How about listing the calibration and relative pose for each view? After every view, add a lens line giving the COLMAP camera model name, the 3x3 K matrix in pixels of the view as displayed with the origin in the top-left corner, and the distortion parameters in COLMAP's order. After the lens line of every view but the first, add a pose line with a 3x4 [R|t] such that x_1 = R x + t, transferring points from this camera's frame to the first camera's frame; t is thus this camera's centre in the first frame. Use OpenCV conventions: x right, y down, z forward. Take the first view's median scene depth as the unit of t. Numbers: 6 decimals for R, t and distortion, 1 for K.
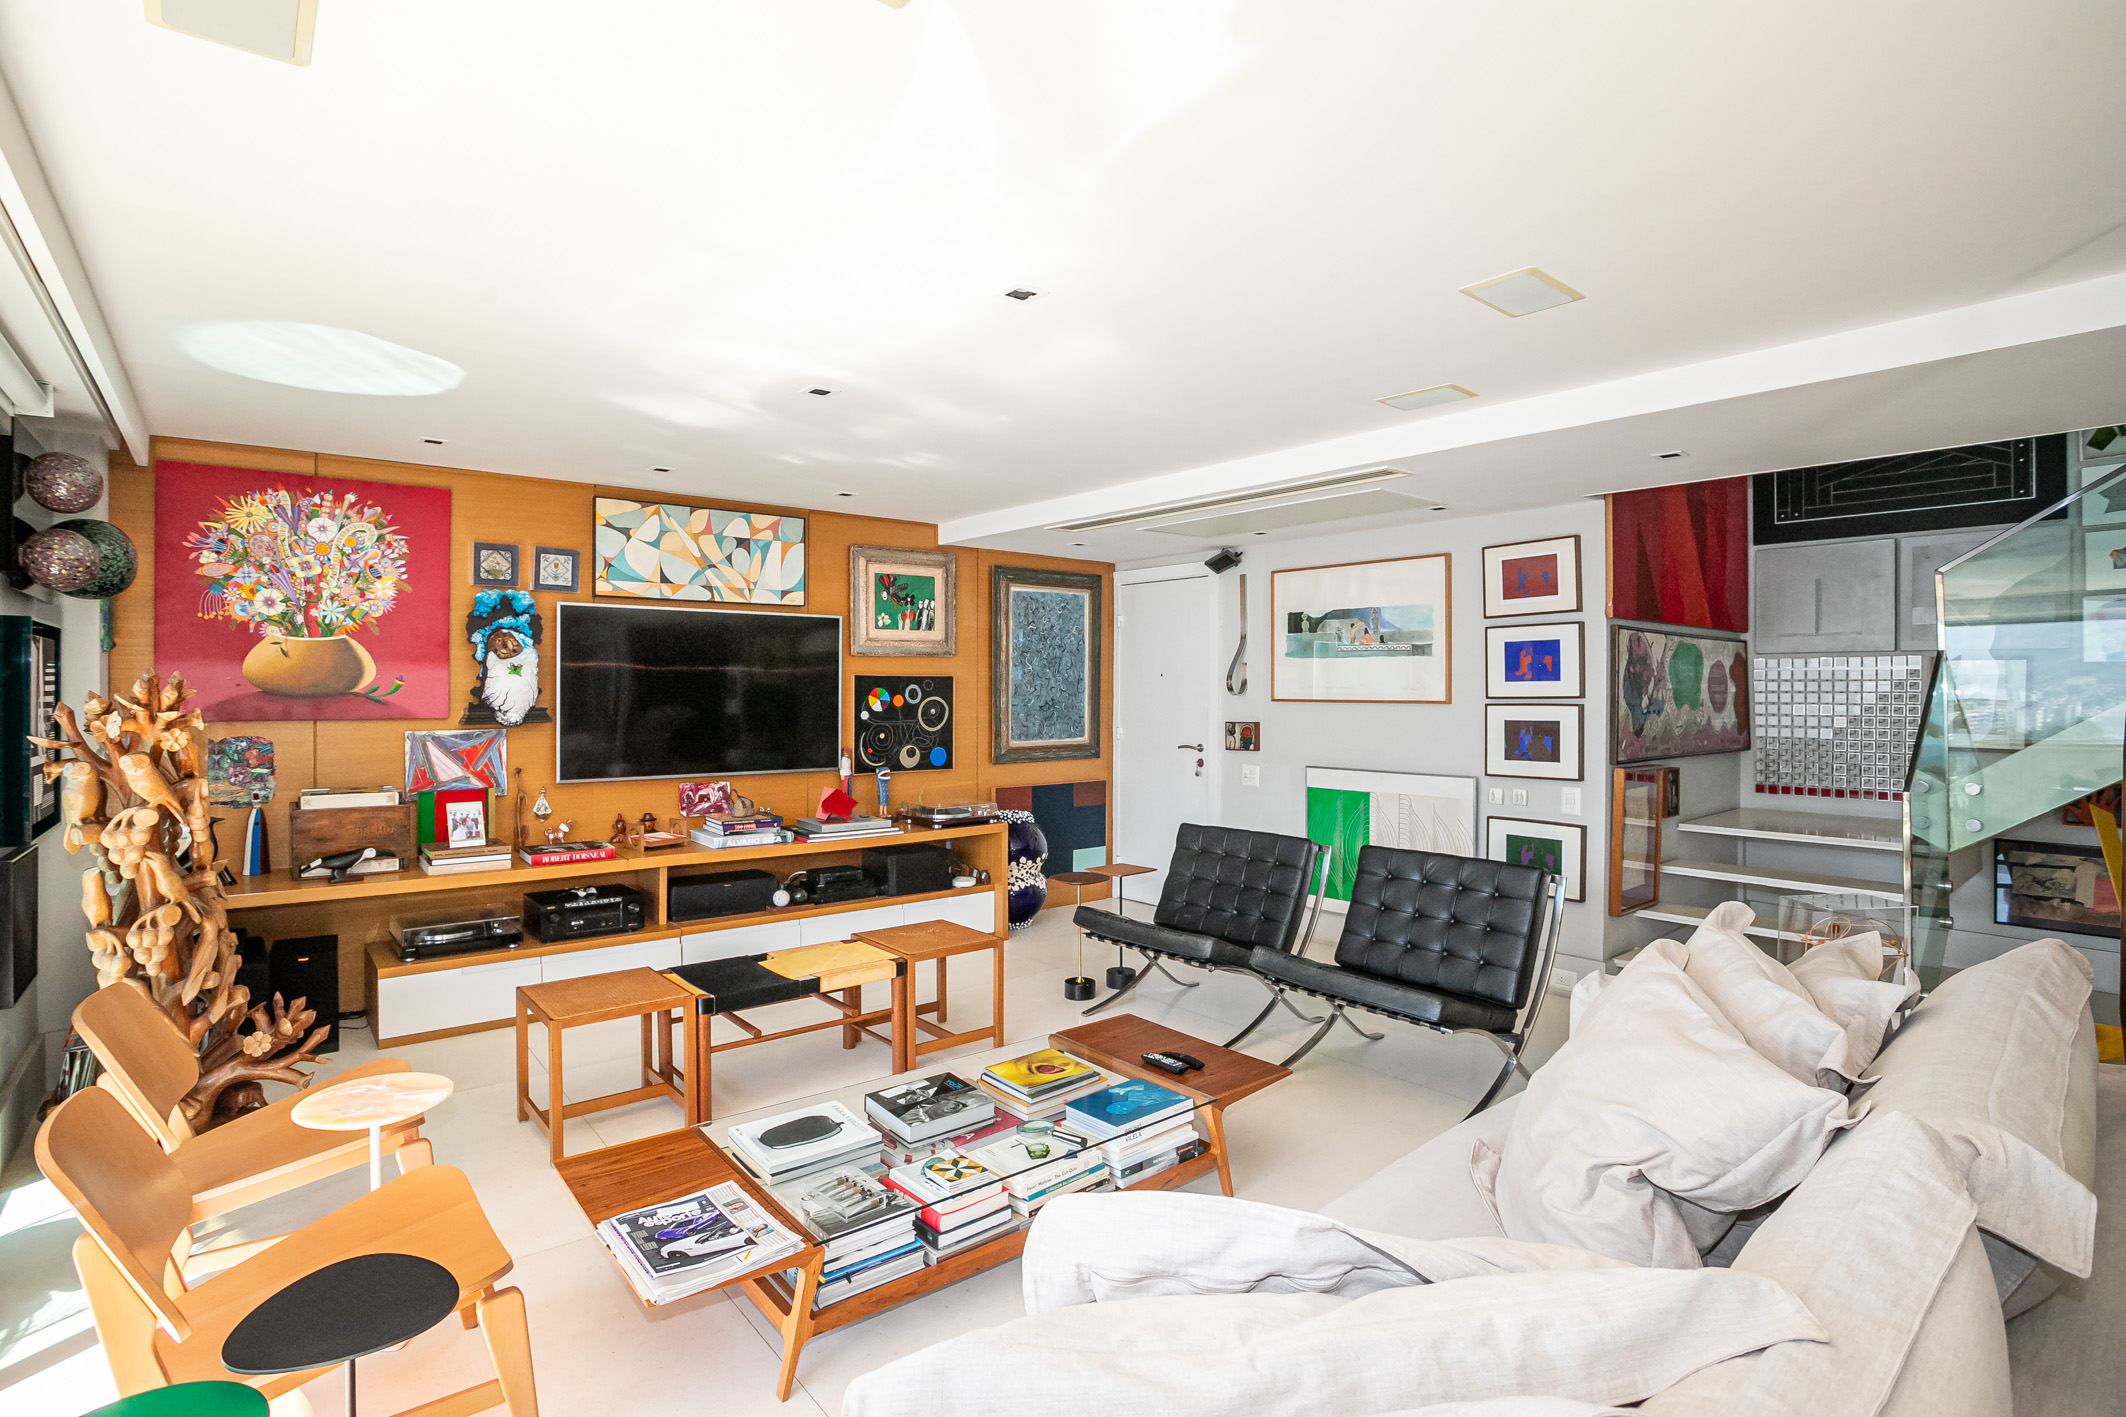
lens RADIAL K [[1037.1, 0, 1066.2], [0, 1037.1, 695.8], [0, 0, 1]] dist [-0.079908, 0.037749]
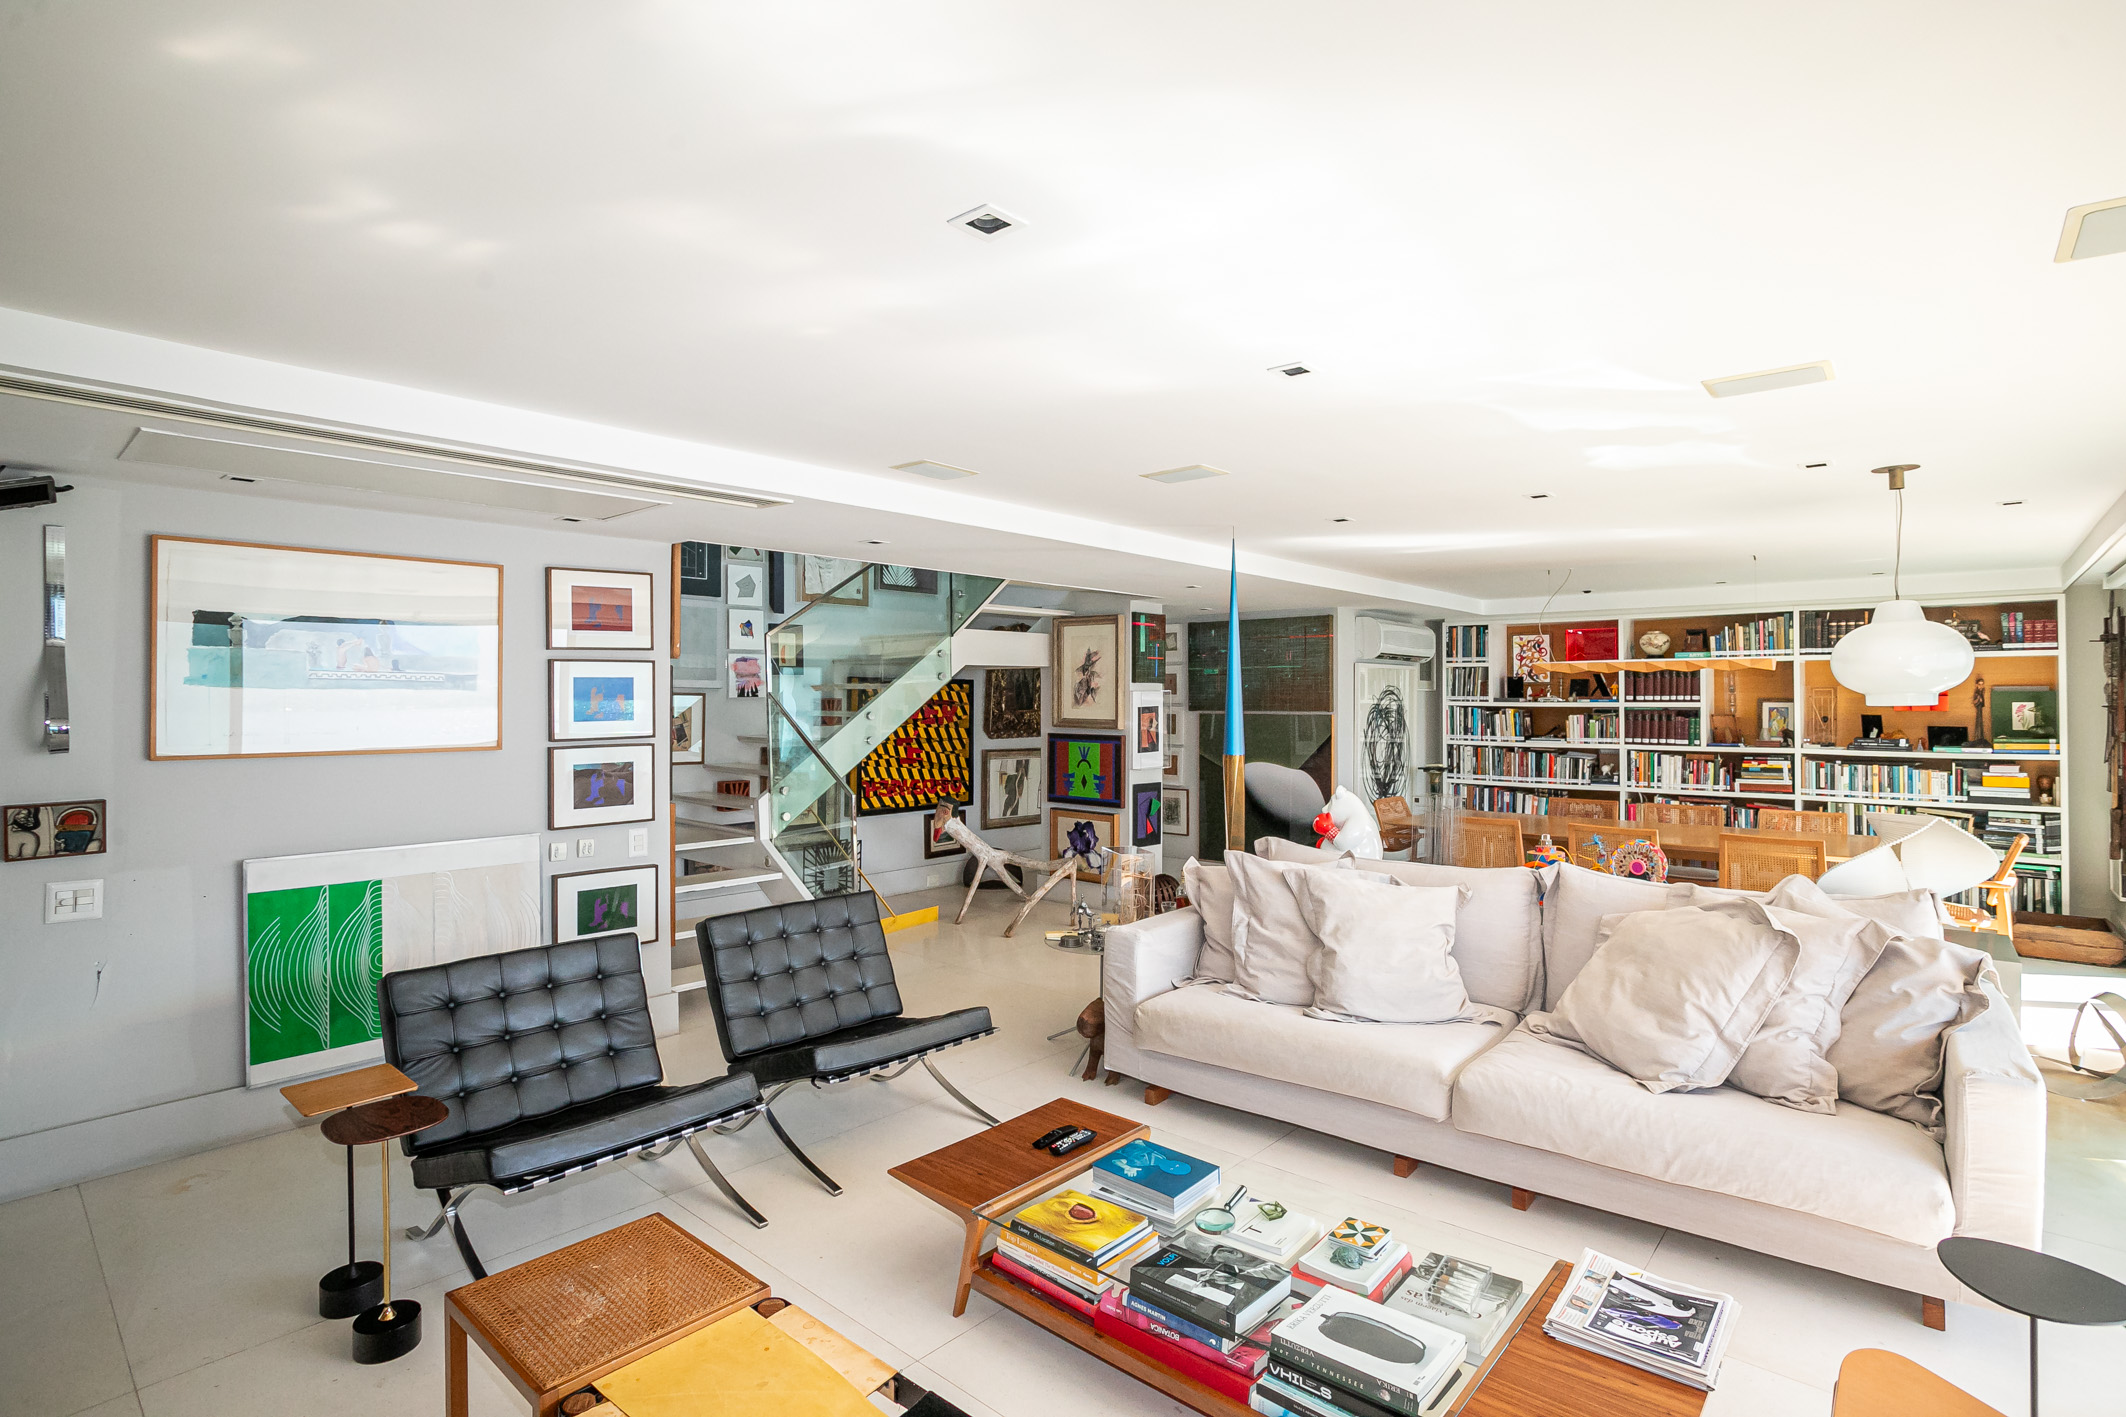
lens RADIAL K [[1051.1, 0, 1064.1], [0, 1051.1, 685.3], [0, 0, 1]] dist [-0.069504, 0.029430]
pose [[-0.160045, 0.008750, 0.987071, -0.510848], [0.003765, 0.999959, -0.008254, -0.035052], [-0.987102, 0.002395, -0.160072, 0.690445]]
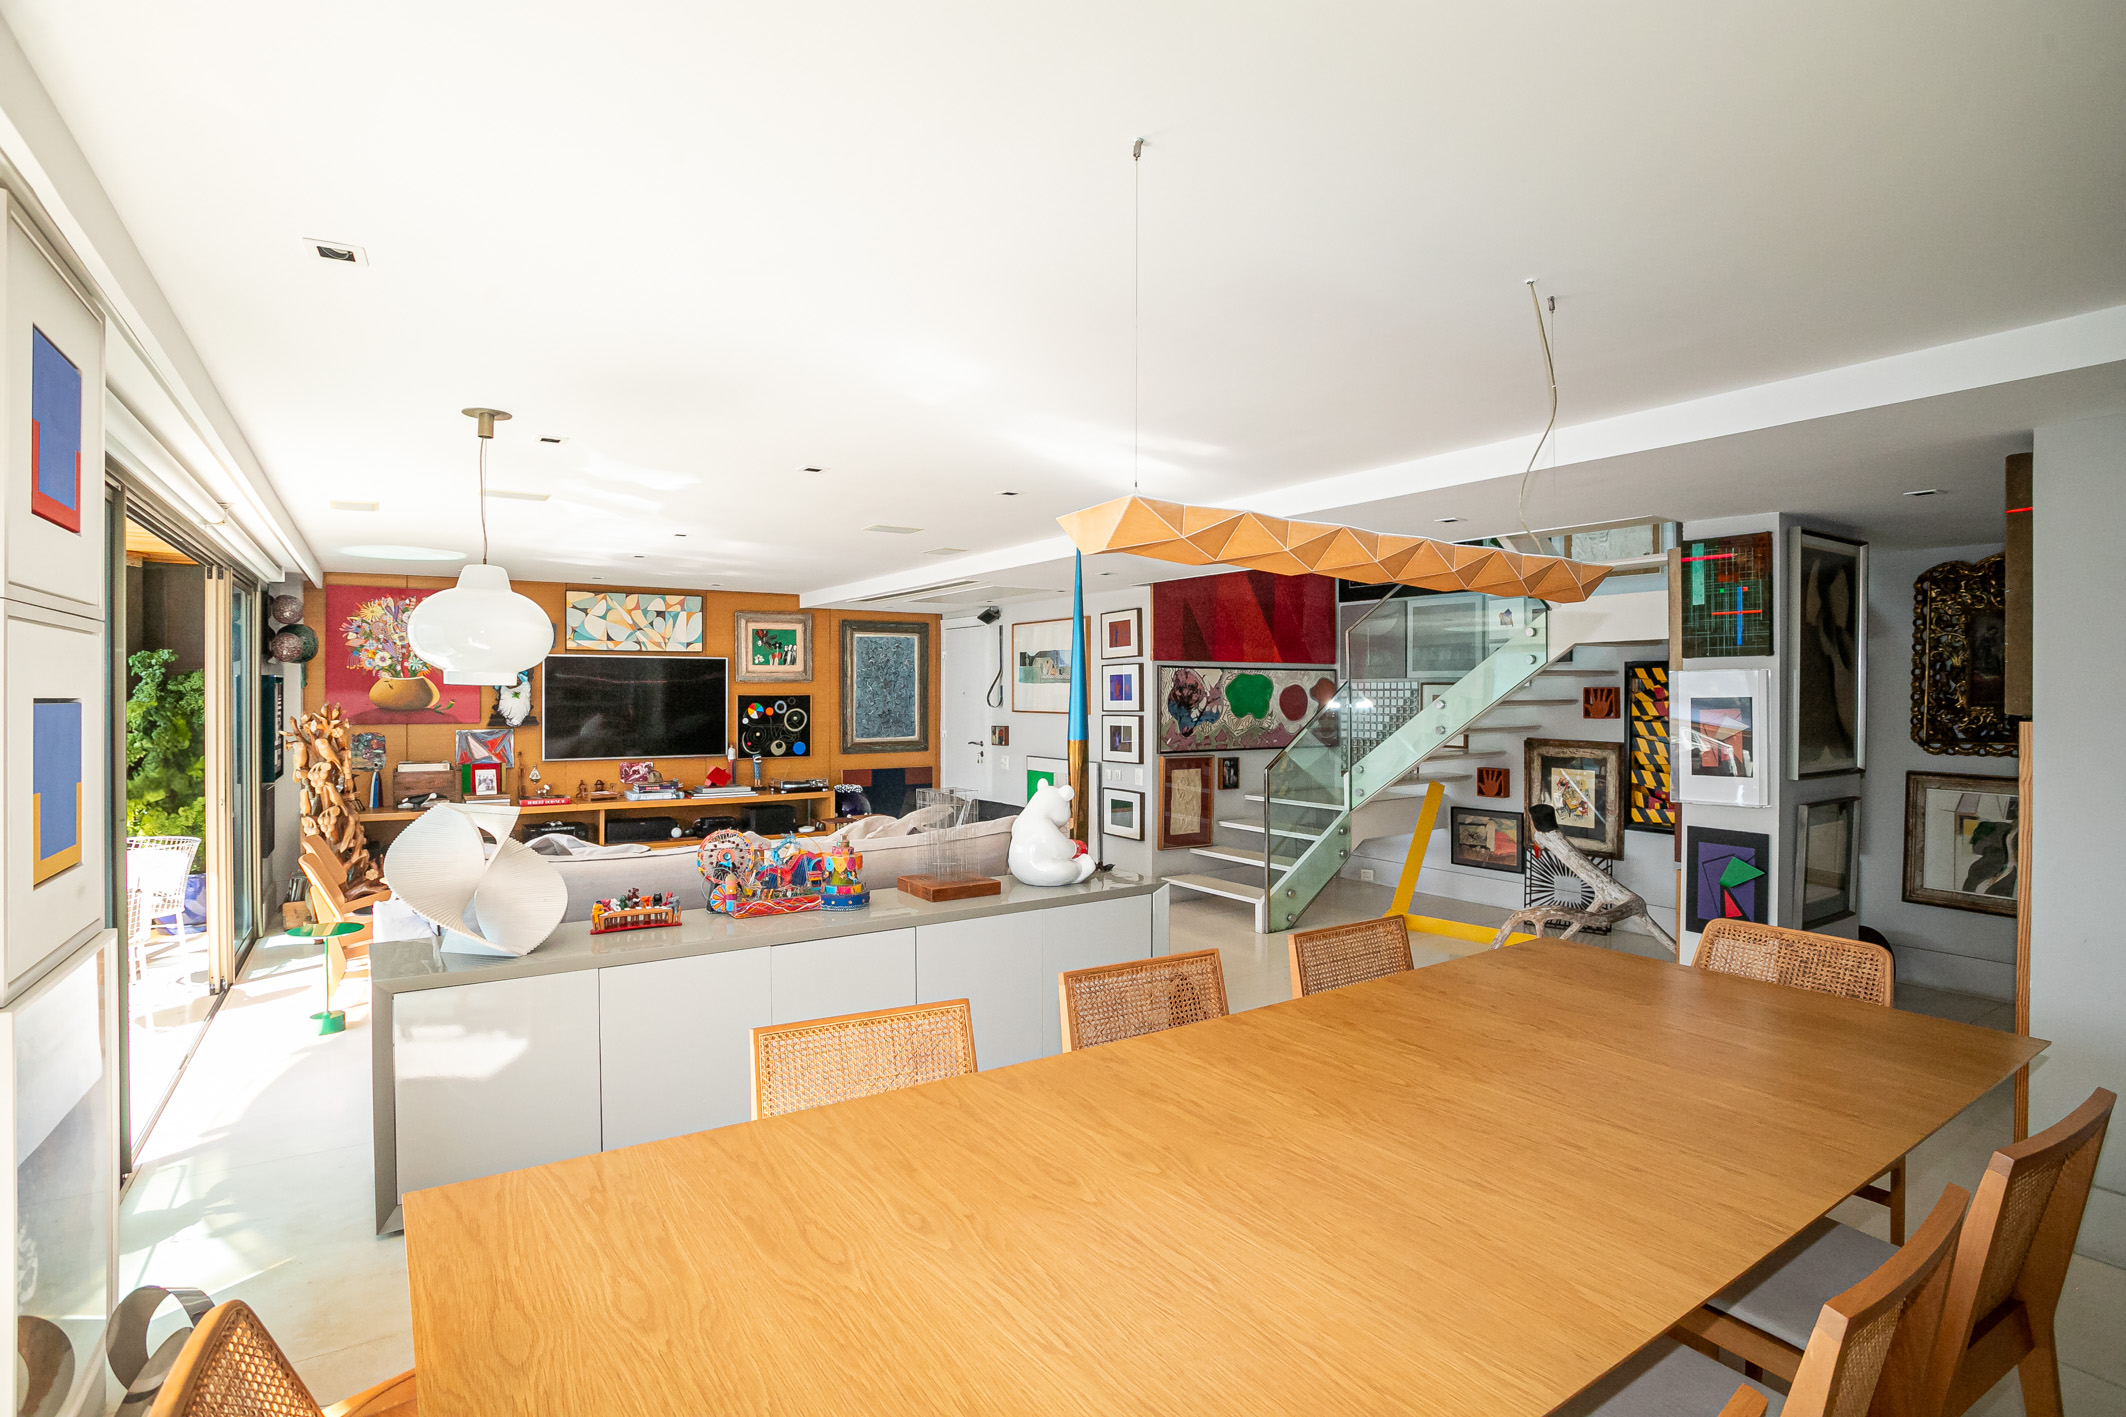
lens RADIAL K [[1059.9, 0, 1066.0], [0, 1059.9, 698.2], [0, 0, 1]] dist [-0.086524, 0.050548]
pose [[0.994259, -0.001028, -0.106993, 0.511503], [0.000980, 0.999999, -0.000502, -0.015807], [0.106993, 0.000394, 0.994260, -0.584382]]
